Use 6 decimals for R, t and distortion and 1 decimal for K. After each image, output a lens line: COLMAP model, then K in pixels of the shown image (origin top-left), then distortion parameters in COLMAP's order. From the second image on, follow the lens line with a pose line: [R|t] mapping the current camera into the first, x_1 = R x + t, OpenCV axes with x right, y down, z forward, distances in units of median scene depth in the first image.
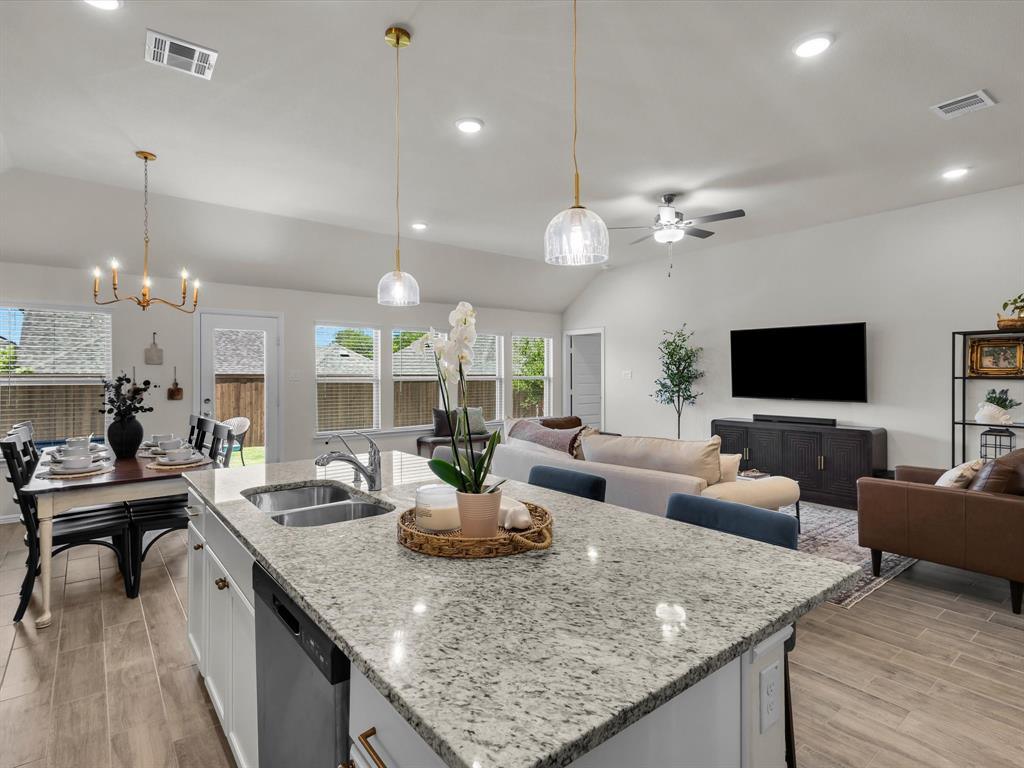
lens RADIAL K [[532.7, 0, 506.8], [0, 532.7, 381.6], [0, 0, 1]] dist [0.006076, 0.000144]
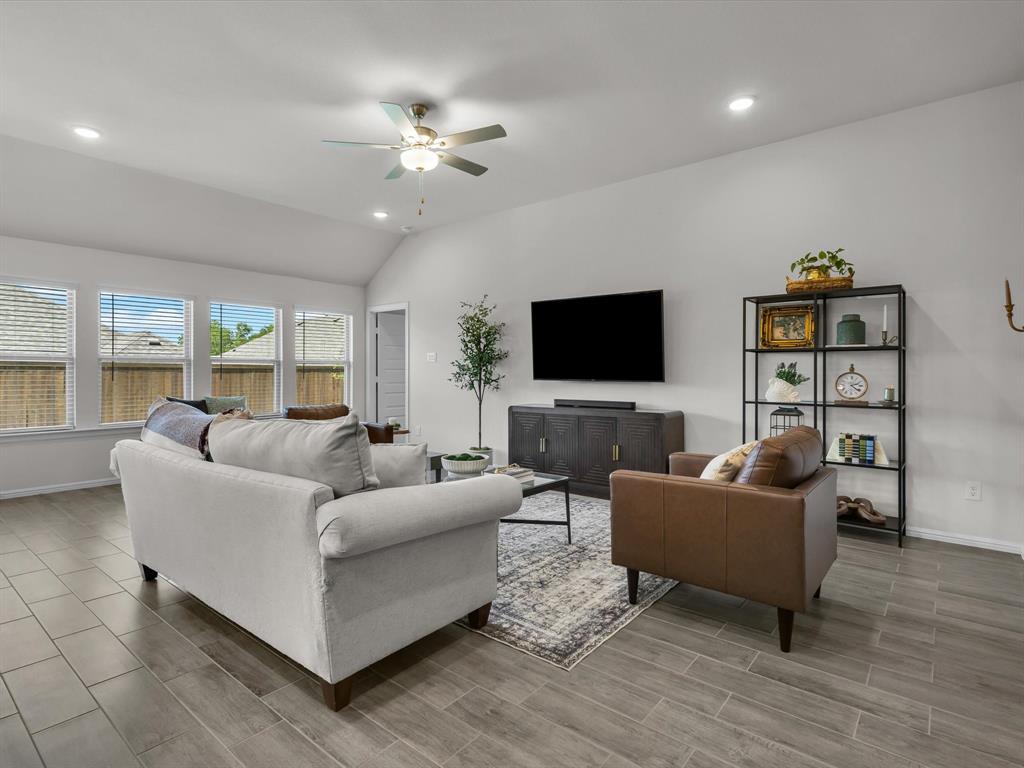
lens RADIAL K [[532.7, 0, 506.8], [0, 532.7, 381.6], [0, 0, 1]] dist [0.006076, 0.000144]
pose [[0.975805, -0.002289, 0.218631, 0.259467], [0.001507, 0.999992, 0.003745, 0.039046], [-0.218638, -0.003325, 0.975800, 0.229775]]
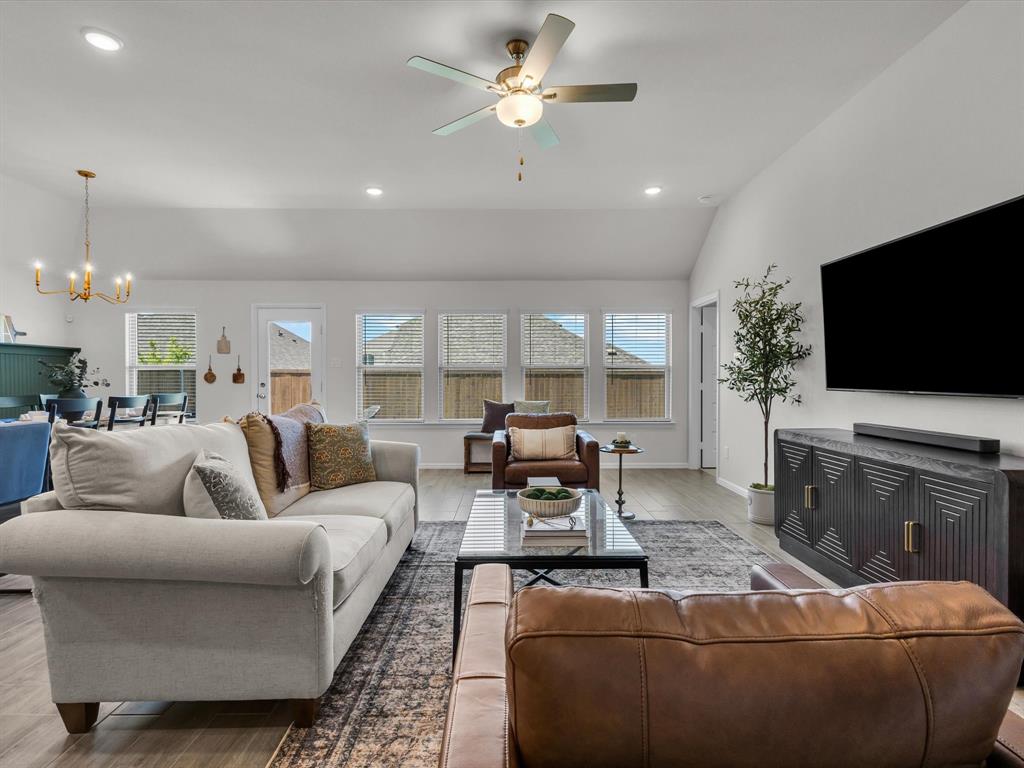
lens RADIAL K [[532.7, 0, 506.8], [0, 532.7, 381.6], [0, 0, 1]] dist [0.006076, 0.000144]
pose [[0.788636, 0.004474, -0.614844, 0.671104], [-0.009623, 0.999941, -0.005067, 0.036667], [0.614785, 0.009913, 0.788633, 0.514648]]
